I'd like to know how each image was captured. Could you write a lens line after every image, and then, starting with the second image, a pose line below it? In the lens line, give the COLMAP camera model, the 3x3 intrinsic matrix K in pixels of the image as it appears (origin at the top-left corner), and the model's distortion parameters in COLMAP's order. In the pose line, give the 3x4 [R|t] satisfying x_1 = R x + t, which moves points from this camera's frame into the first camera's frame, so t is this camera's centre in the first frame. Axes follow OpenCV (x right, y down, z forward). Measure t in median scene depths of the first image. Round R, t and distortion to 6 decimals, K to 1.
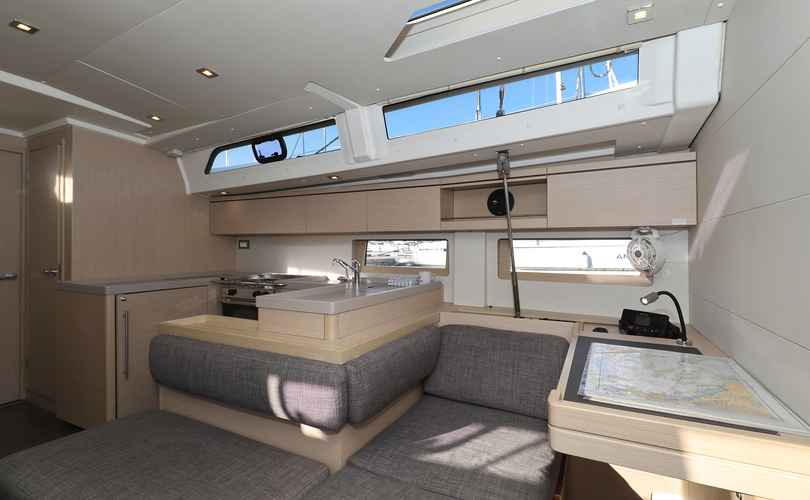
lens RADIAL K [[372.8, 0, 405.0], [0, 372.8, 237.2], [0, 0, 1]] dist [0.000650, 0.000399]
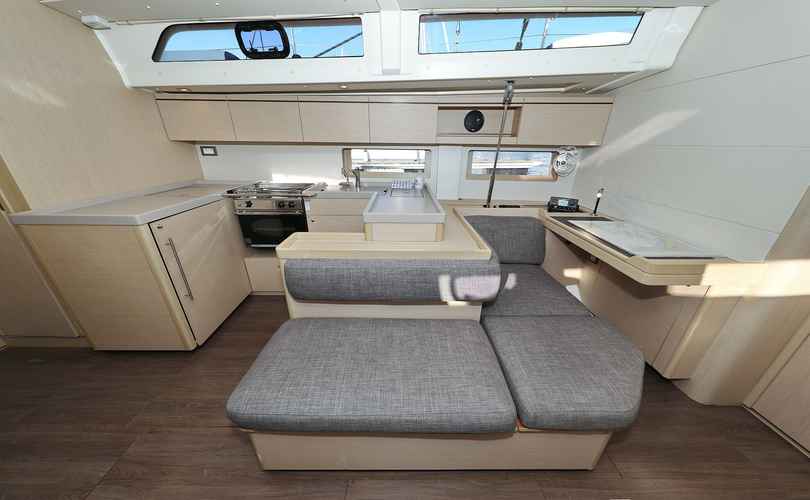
lens RADIAL K [[260.0, 0, 405.0], [0, 260.0, 250.0], [0, 0, 1]] dist [0.000208, -0.000099]
pose [[0.891550, -0.165865, 0.421459, -0.416824], [-0.021274, 0.914170, 0.404773, -0.040750], [-0.452423, -0.369841, 0.811499, 0.169690]]
